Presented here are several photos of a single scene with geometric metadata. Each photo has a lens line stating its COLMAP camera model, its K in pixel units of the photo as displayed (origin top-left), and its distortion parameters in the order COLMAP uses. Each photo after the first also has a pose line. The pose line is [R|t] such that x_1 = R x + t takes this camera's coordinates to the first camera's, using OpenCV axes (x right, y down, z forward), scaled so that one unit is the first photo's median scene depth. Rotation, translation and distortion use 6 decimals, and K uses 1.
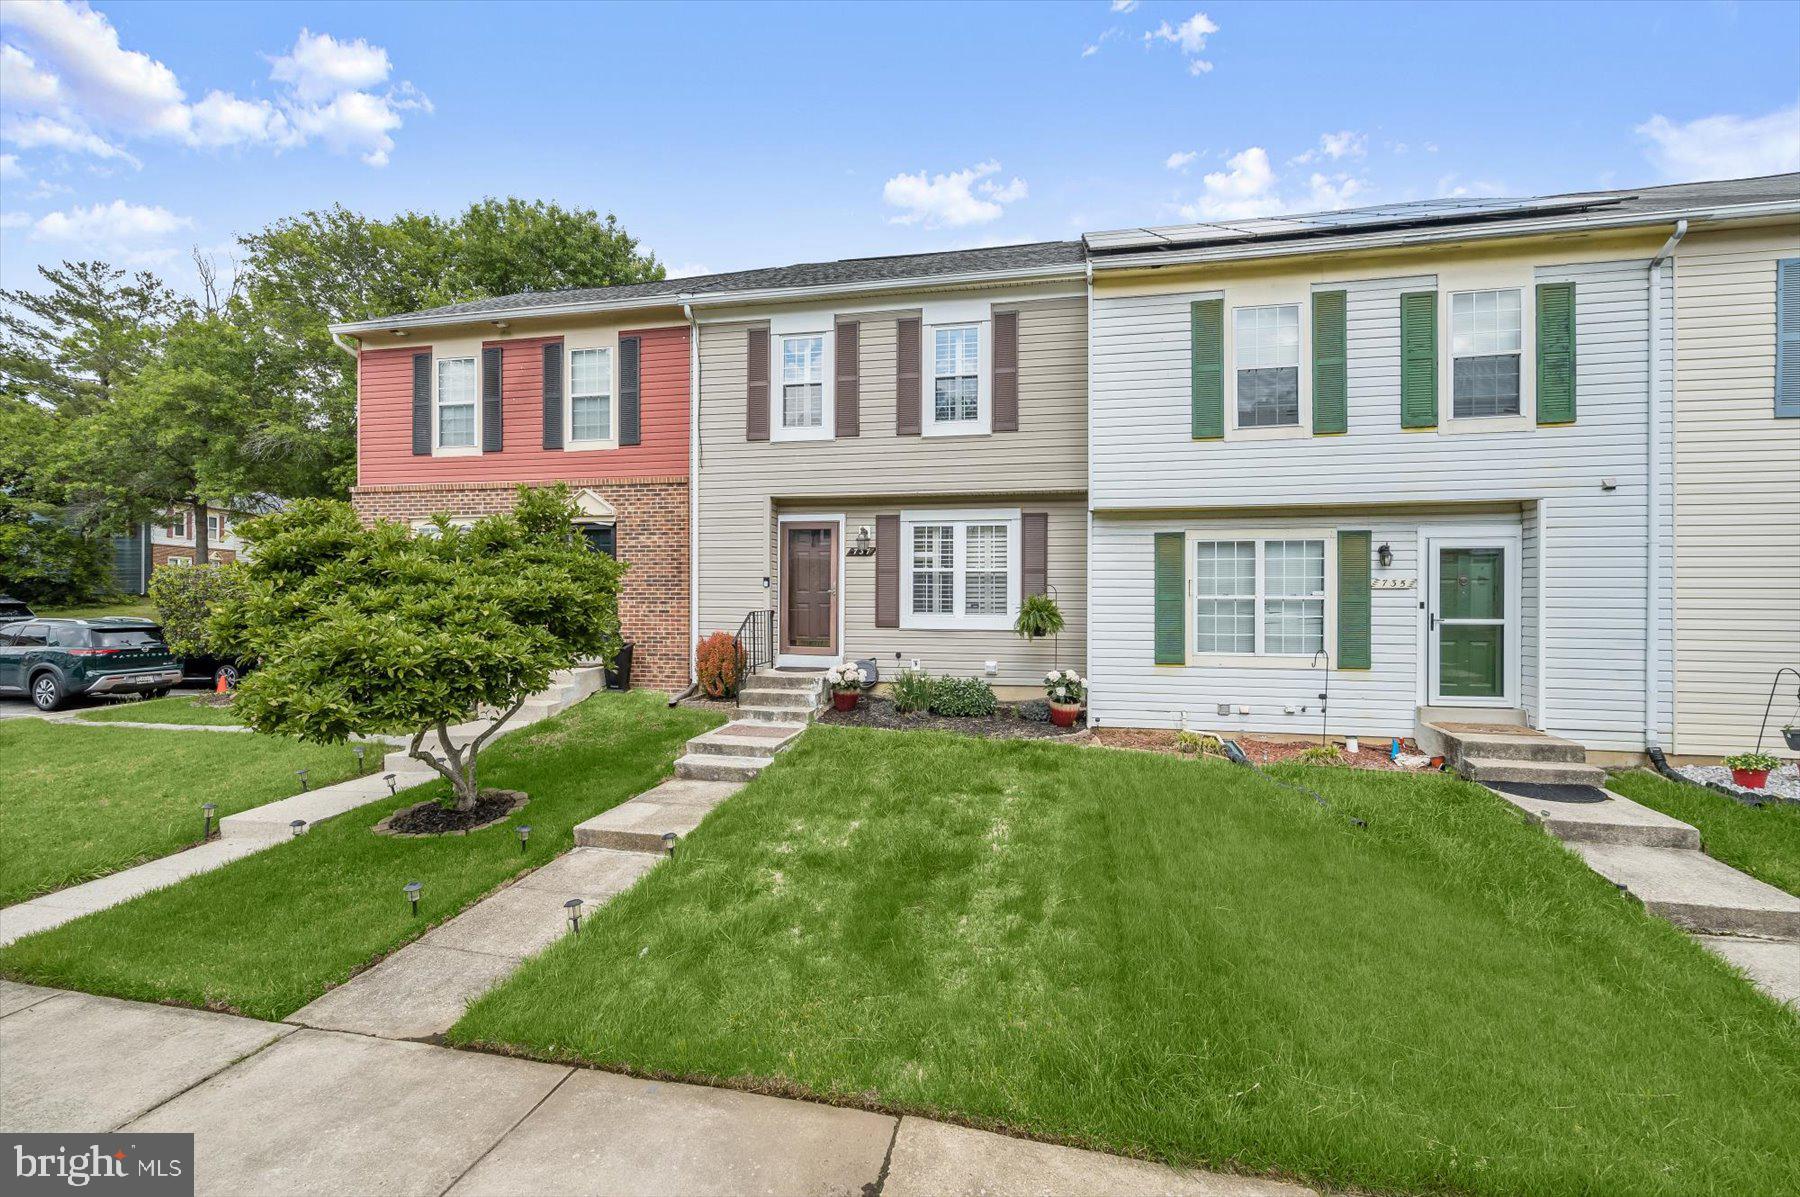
lens RADIAL K [[777.0, 0, 901.5], [0, 777.0, 566.4], [0, 0, 1]] dist [0.000024, 0.000027]
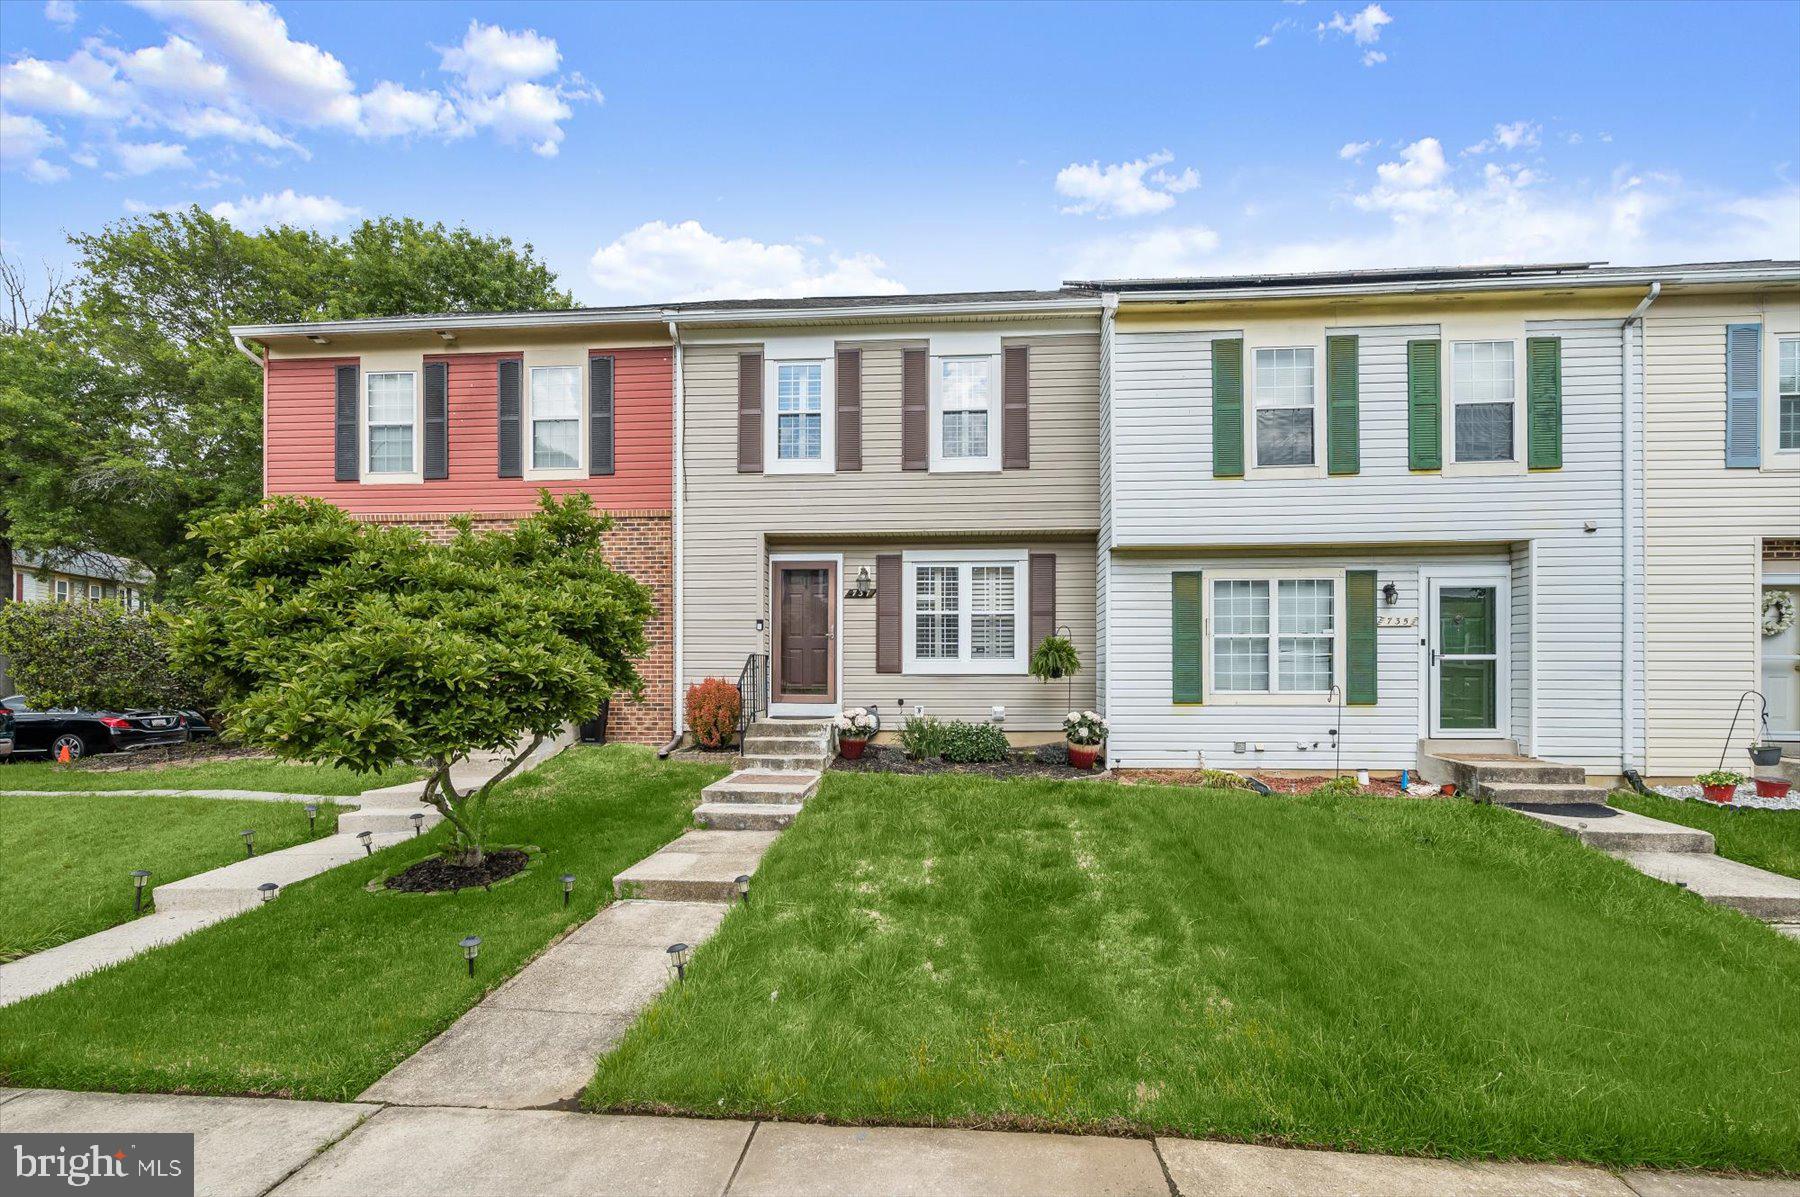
lens RADIAL K [[787.5, 0, 900.6], [0, 787.5, 642.3], [0, 0, 1]] dist [0.000143, 0.000134]
pose [[0.990271, 0.001050, 0.139147, -0.171485], [-0.000643, 0.999995, -0.002969, 0.054211], [-0.139150, 0.002851, 0.990267, 0.053461]]
